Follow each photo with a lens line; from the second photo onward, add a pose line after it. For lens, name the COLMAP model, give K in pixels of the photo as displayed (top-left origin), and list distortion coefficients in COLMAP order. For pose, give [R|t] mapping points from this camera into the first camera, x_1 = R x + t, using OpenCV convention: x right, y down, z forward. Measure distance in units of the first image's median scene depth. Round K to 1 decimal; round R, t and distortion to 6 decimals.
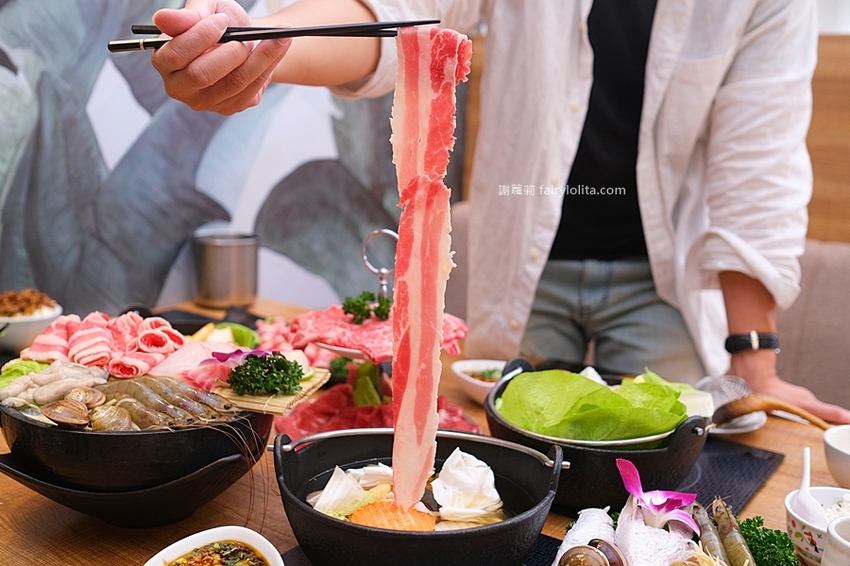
lens RADIAL K [[996.8, 0, 425.0], [0, 996.8, 283.0], [0, 0, 1]] dist [-0.035565, -0.013591]
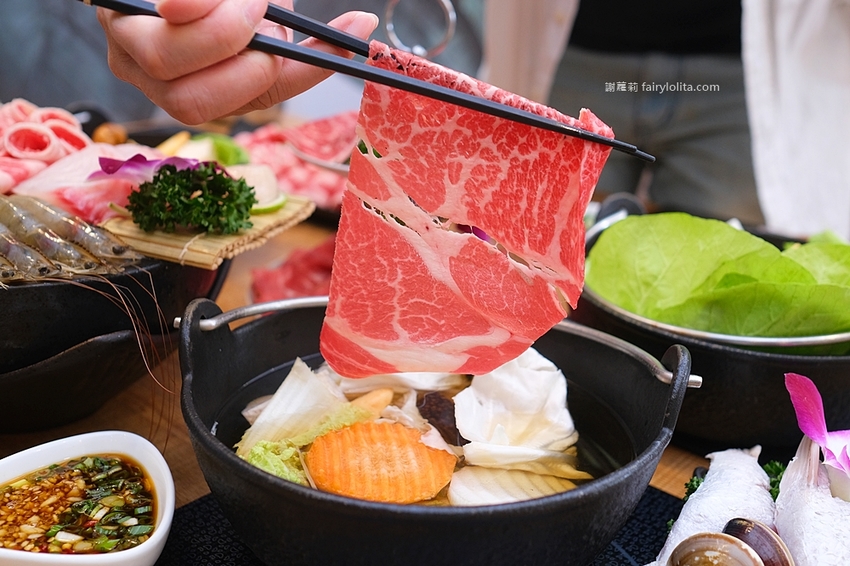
lens RADIAL K [[996.8, 0, 425.0], [0, 996.8, 283.0], [0, 0, 1]] dist [-0.035565, -0.013591]
pose [[0.993822, 0.048817, -0.099672, 0.042440], [-0.033757, 0.988479, 0.147545, 0.049356], [0.105726, -0.143269, 0.984020, 0.424877]]
